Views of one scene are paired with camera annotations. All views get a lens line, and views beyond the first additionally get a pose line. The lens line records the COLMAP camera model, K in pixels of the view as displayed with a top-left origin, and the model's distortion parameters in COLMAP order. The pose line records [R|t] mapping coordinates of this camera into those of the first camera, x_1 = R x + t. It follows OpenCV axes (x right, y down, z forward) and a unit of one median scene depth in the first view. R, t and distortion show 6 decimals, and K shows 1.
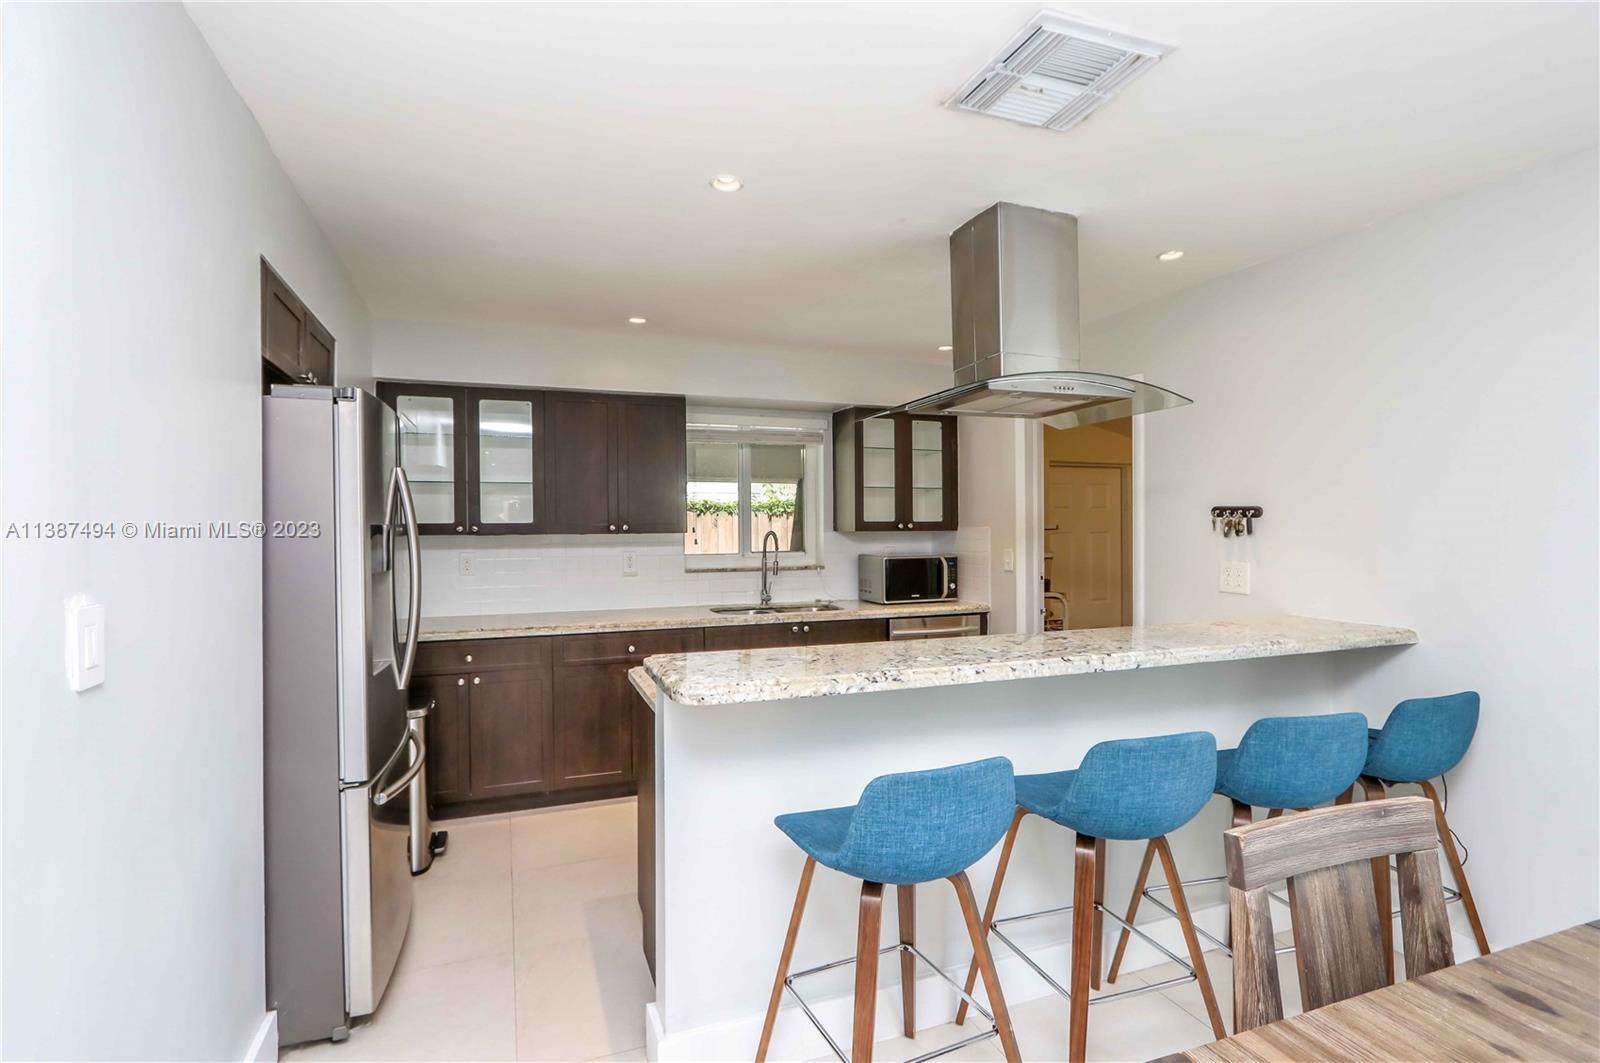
lens RADIAL K [[753.1, 0, 793.8], [0, 753.1, 528.5], [0, 0, 1]] dist [-0.010614, -0.000034]
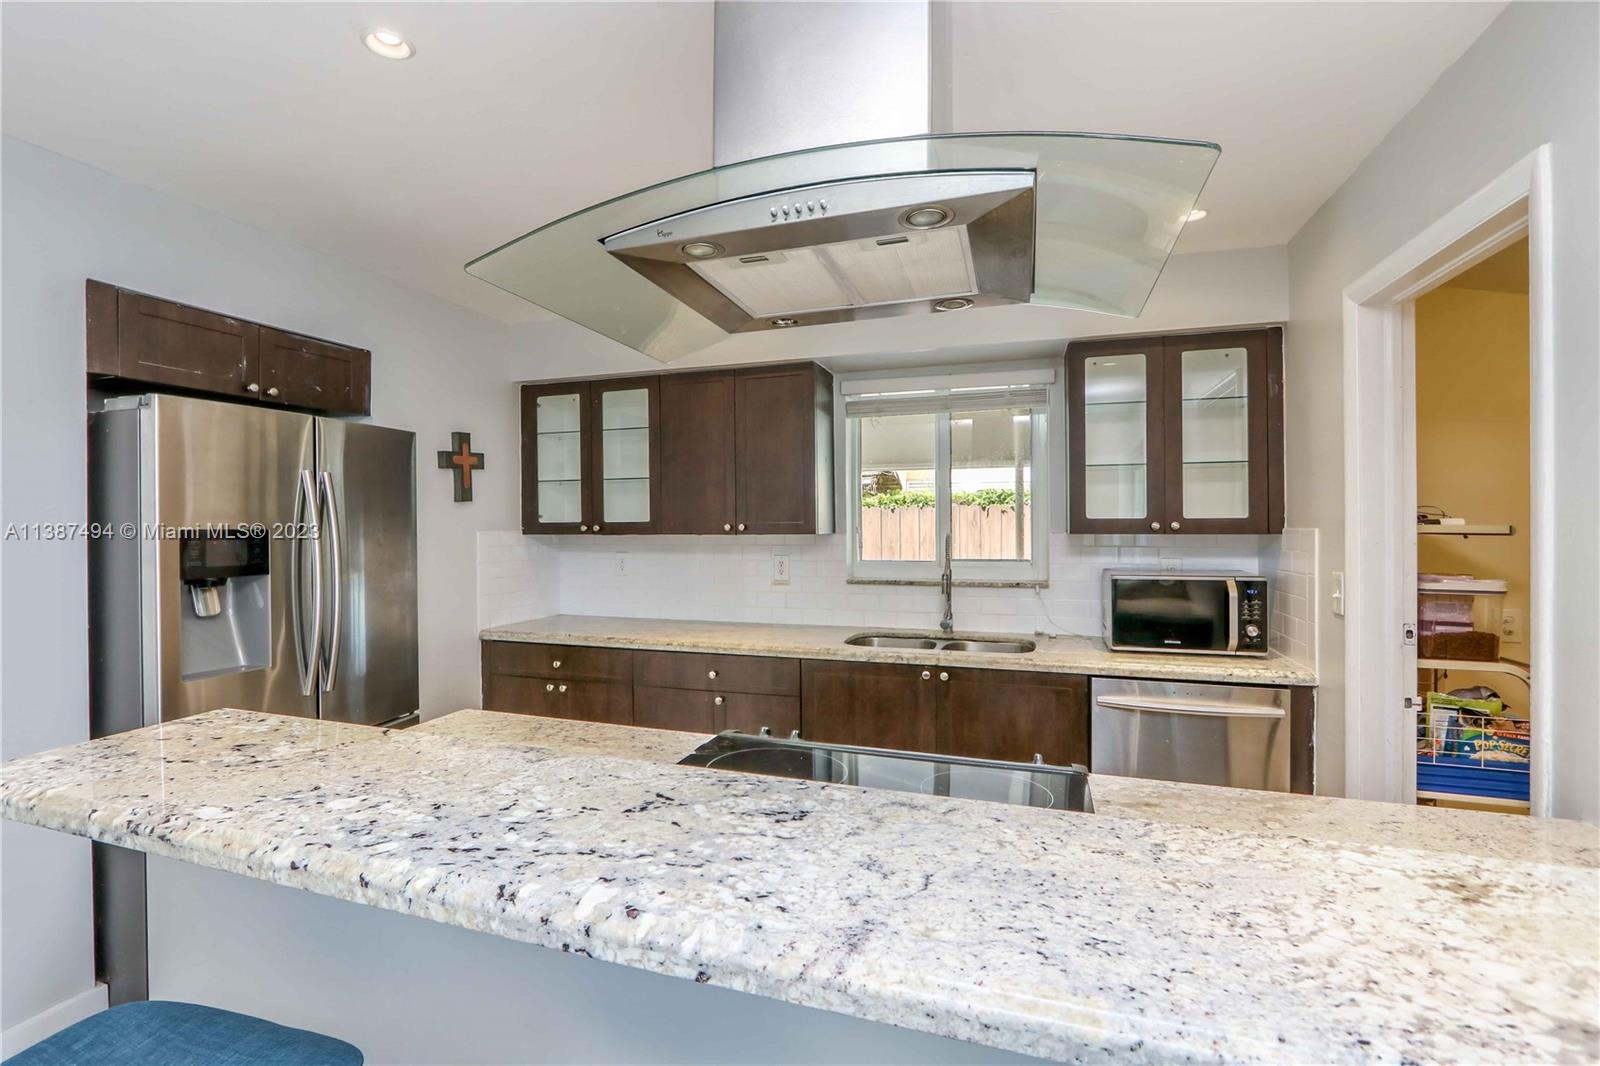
lens RADIAL K [[753.1, 0, 799.6], [0, 753.1, 530.1], [0, 0, 1]] dist [-0.010614, -0.000034]
pose [[0.770236, 0.009004, -0.637695, 0.318147], [-0.000638, 0.999911, 0.013348, -0.008260], [0.637758, -0.009874, 0.770173, 0.351119]]
